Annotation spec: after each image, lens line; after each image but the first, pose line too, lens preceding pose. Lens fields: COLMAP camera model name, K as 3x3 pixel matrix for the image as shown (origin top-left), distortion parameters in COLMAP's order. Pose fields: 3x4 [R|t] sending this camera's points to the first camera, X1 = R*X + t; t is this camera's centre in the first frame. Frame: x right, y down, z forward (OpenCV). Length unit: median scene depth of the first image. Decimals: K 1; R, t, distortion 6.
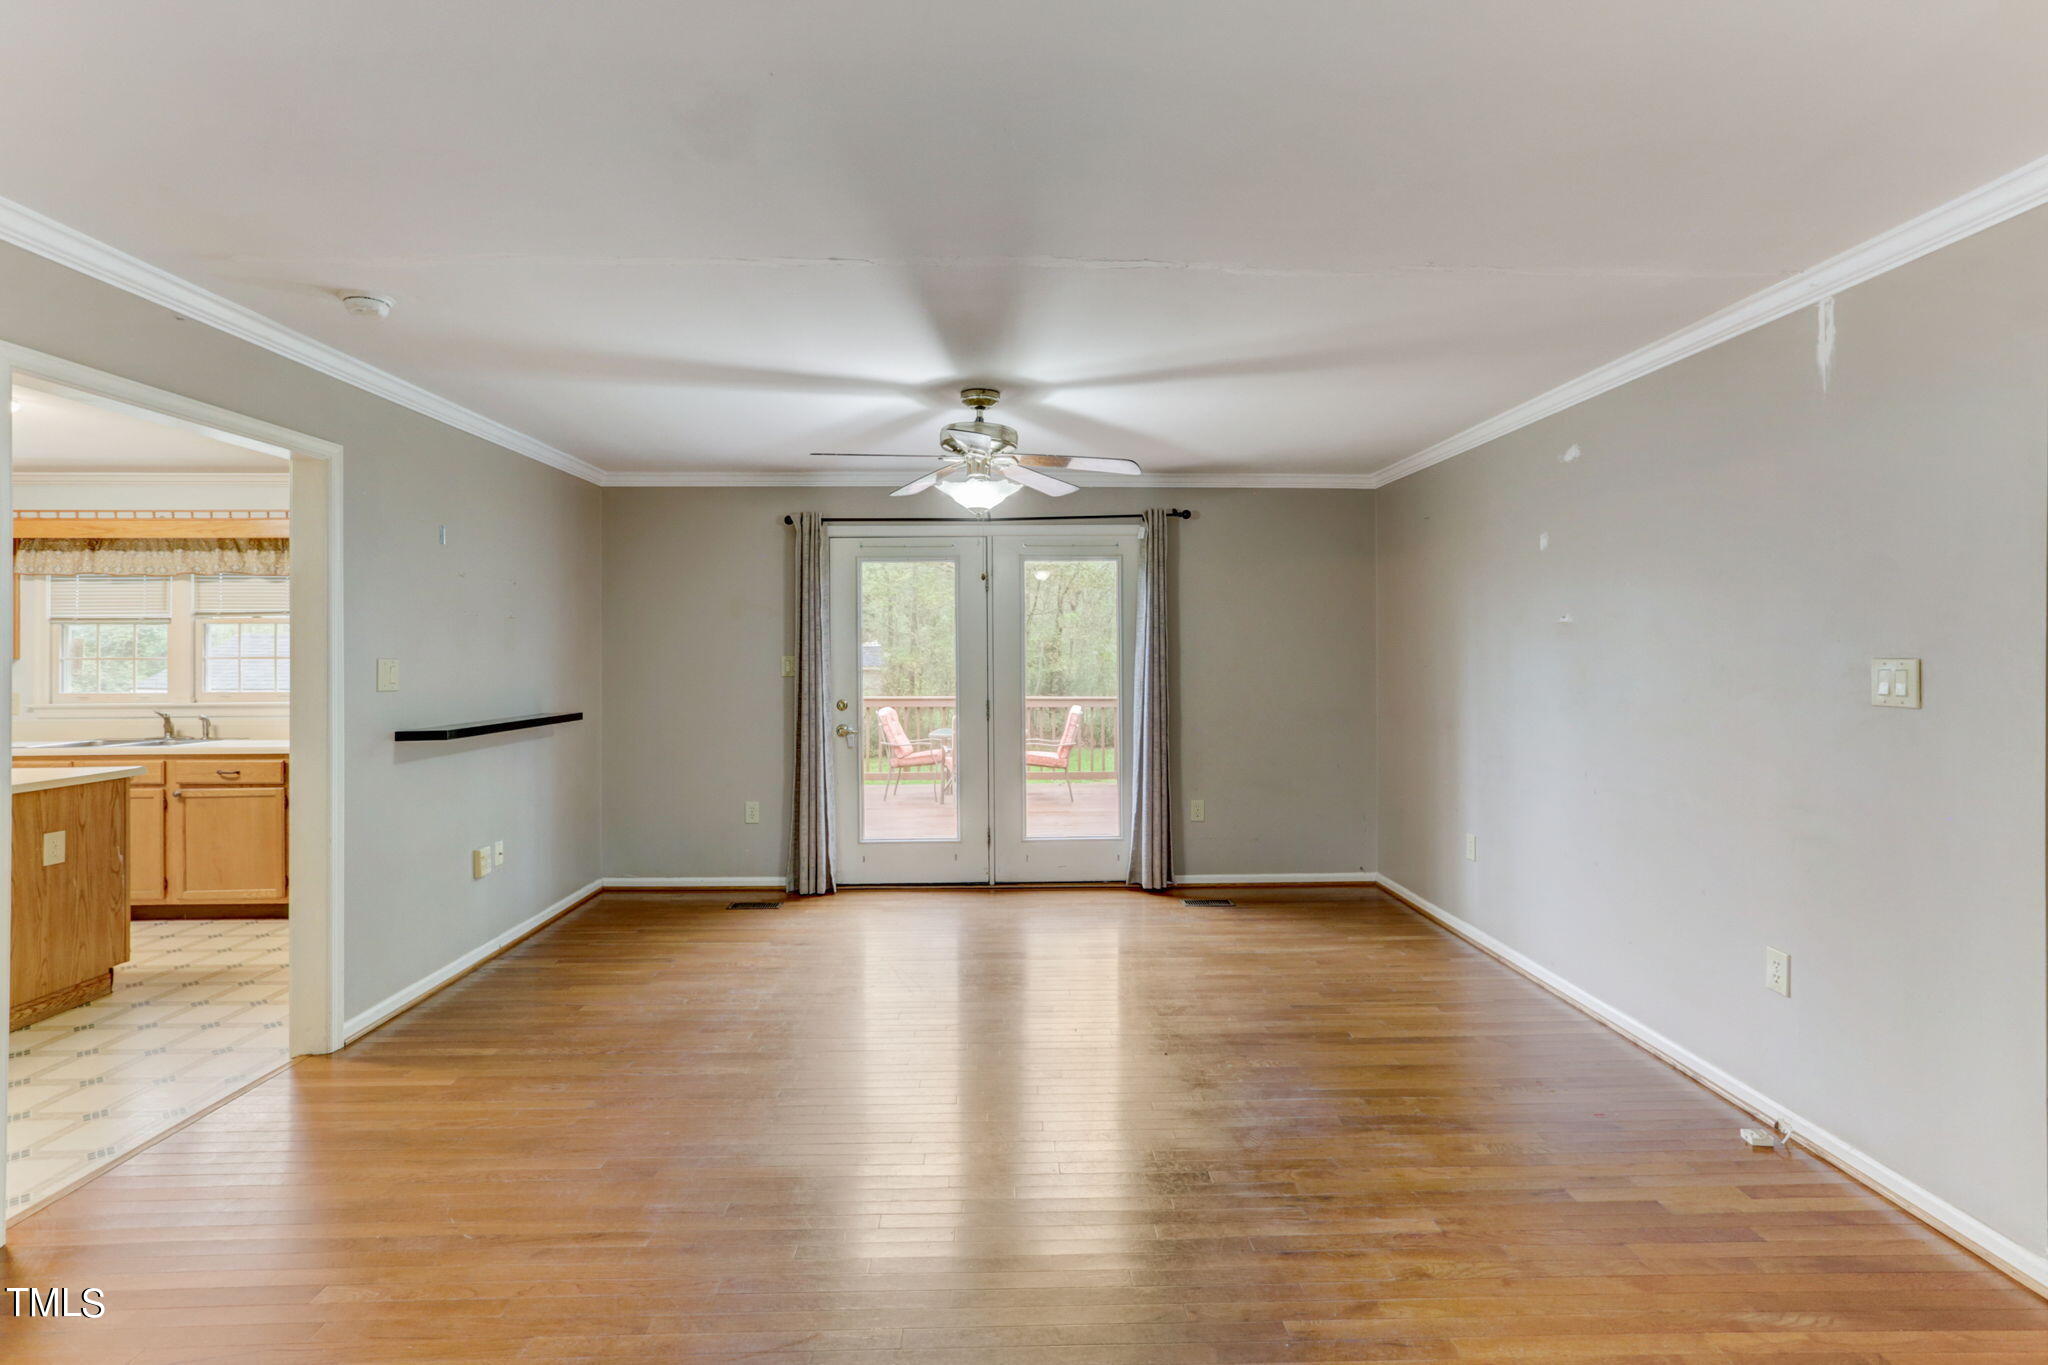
lens RADIAL K [[967.3, 0, 1045.9], [0, 967.3, 648.6], [0, 0, 1]] dist [-0.021286, 0.012051]
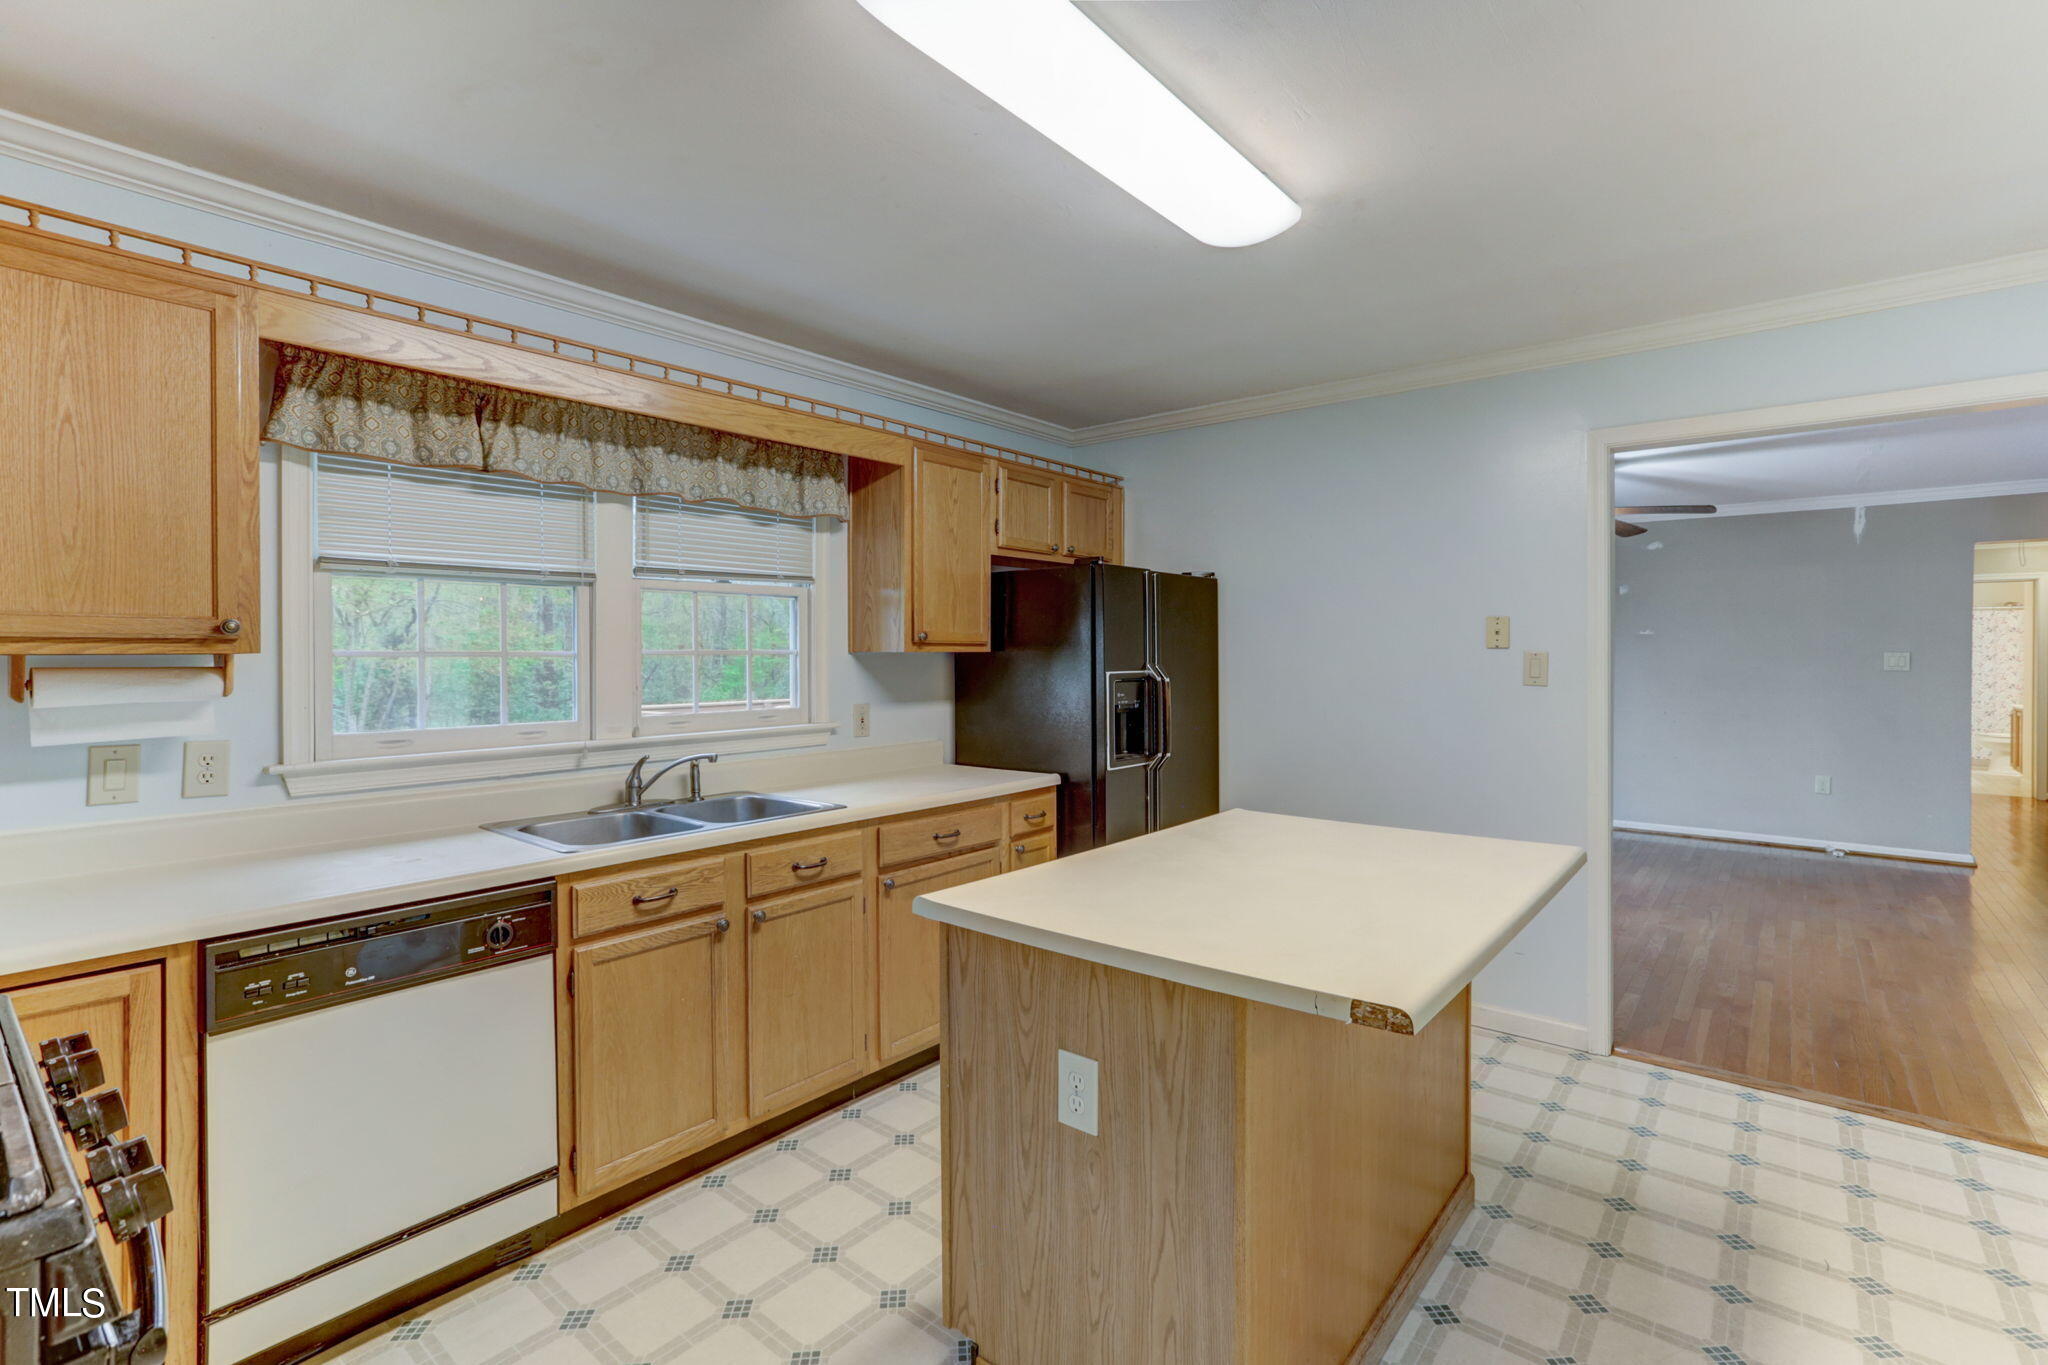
lens RADIAL K [[967.3, 0, 1045.9], [0, 967.3, 648.6], [0, 0, 1]] dist [-0.021286, 0.012051]
pose [[0.637531, 0.007376, 0.770390, -1.170808], [0.001868, 0.999936, -0.011120, 0.013729], [-0.770423, 0.008528, 0.637477, 0.495458]]
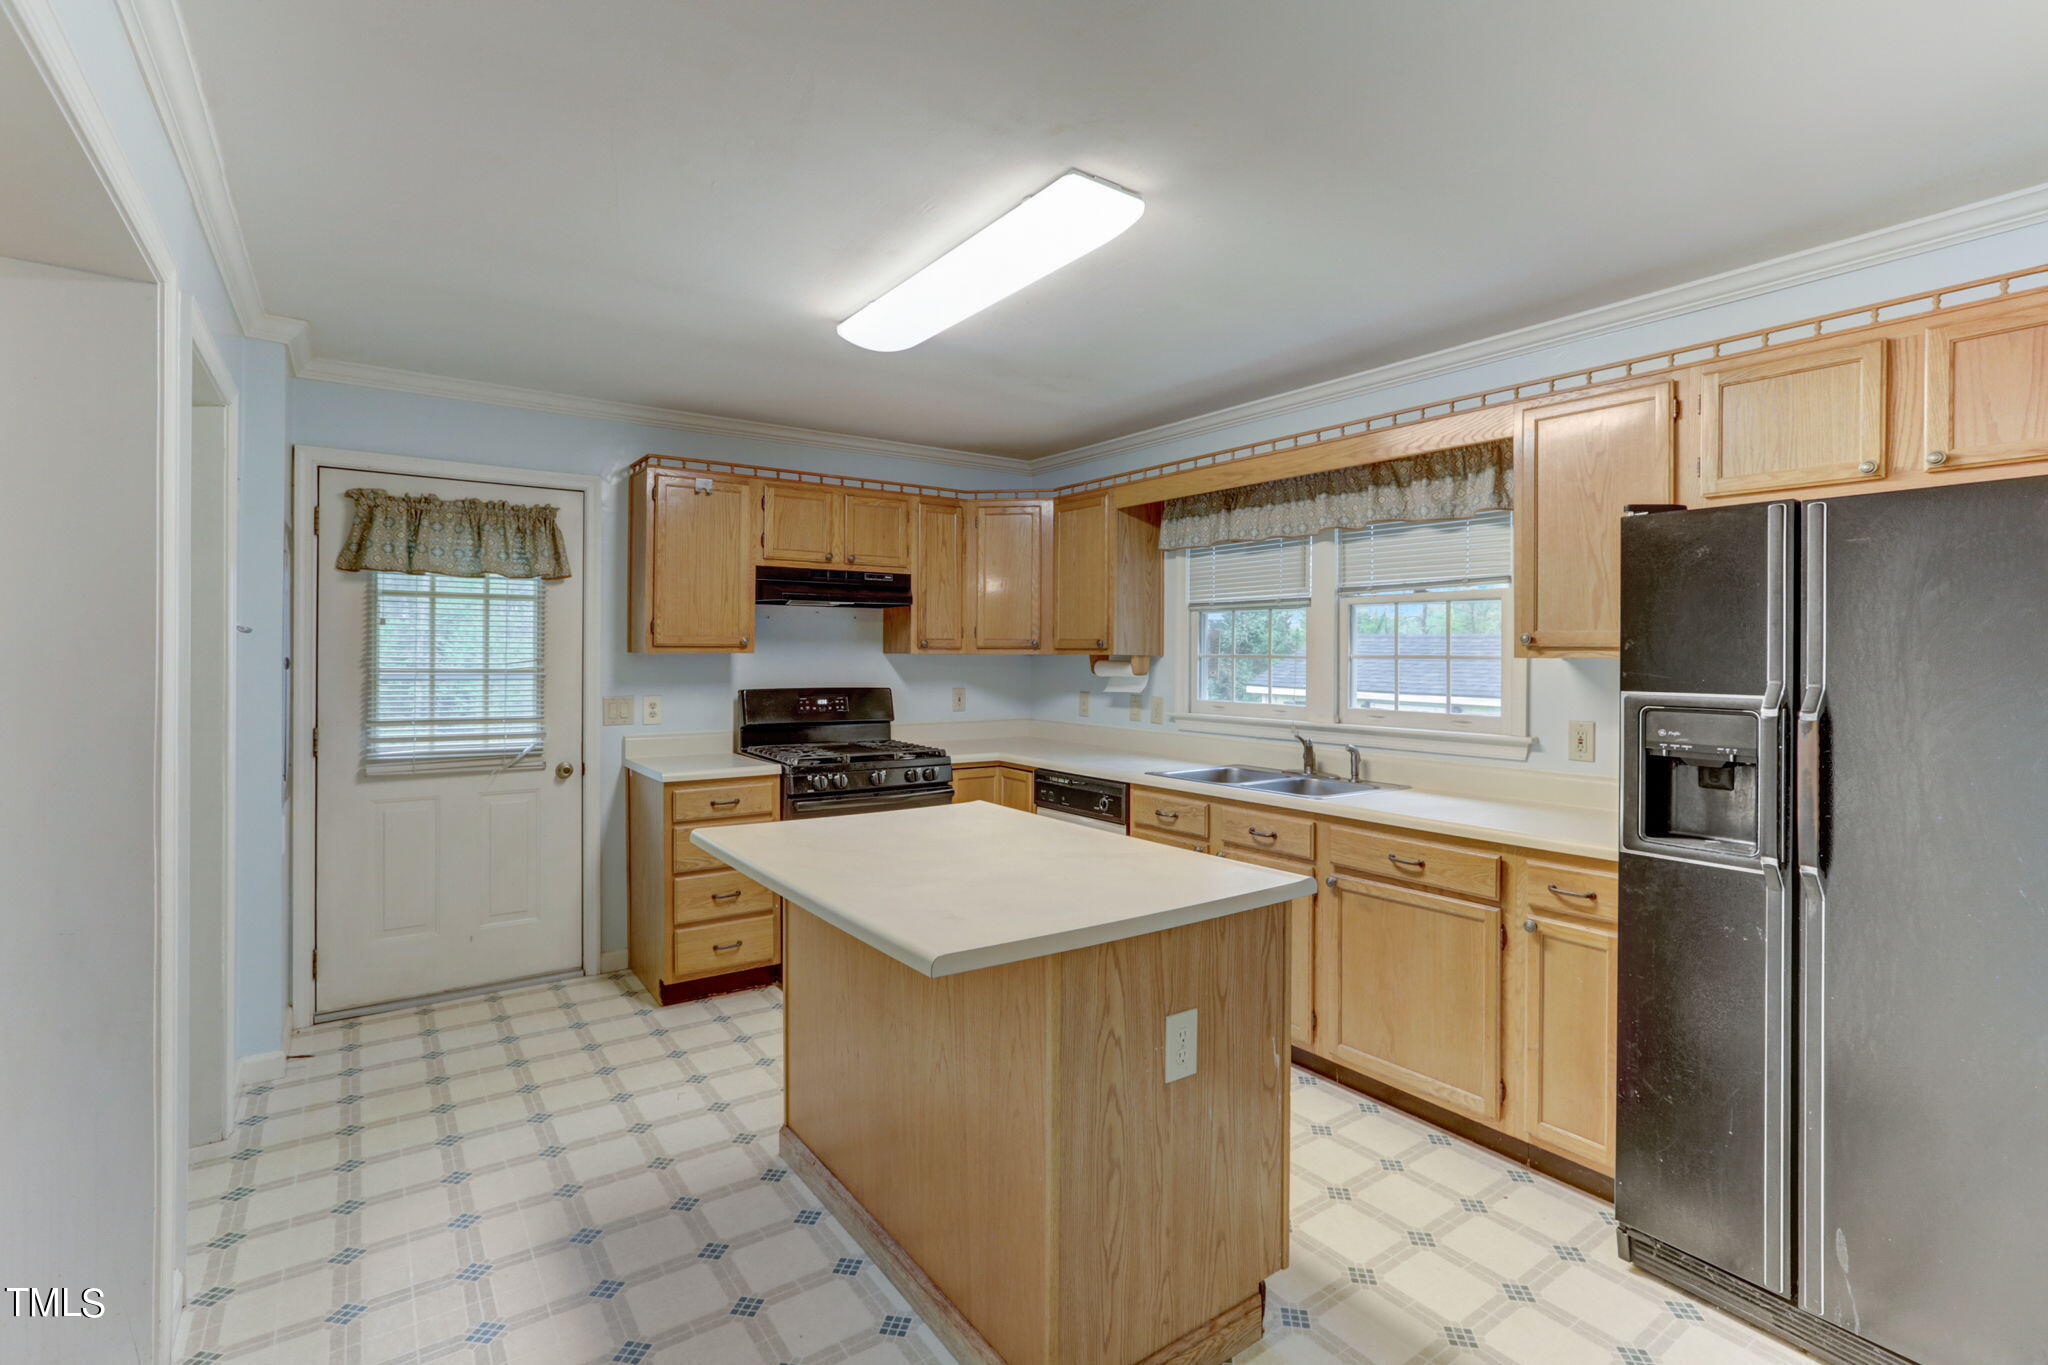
lens RADIAL K [[967.3, 0, 1045.9], [0, 967.3, 648.6], [0, 0, 1]] dist [-0.021286, 0.012051]
pose [[0.573402, 0.002283, -0.819271, -0.461229], [-0.003501, 0.999994, 0.000337, 0.004932], [0.819267, 0.002675, 0.573406, 0.453834]]
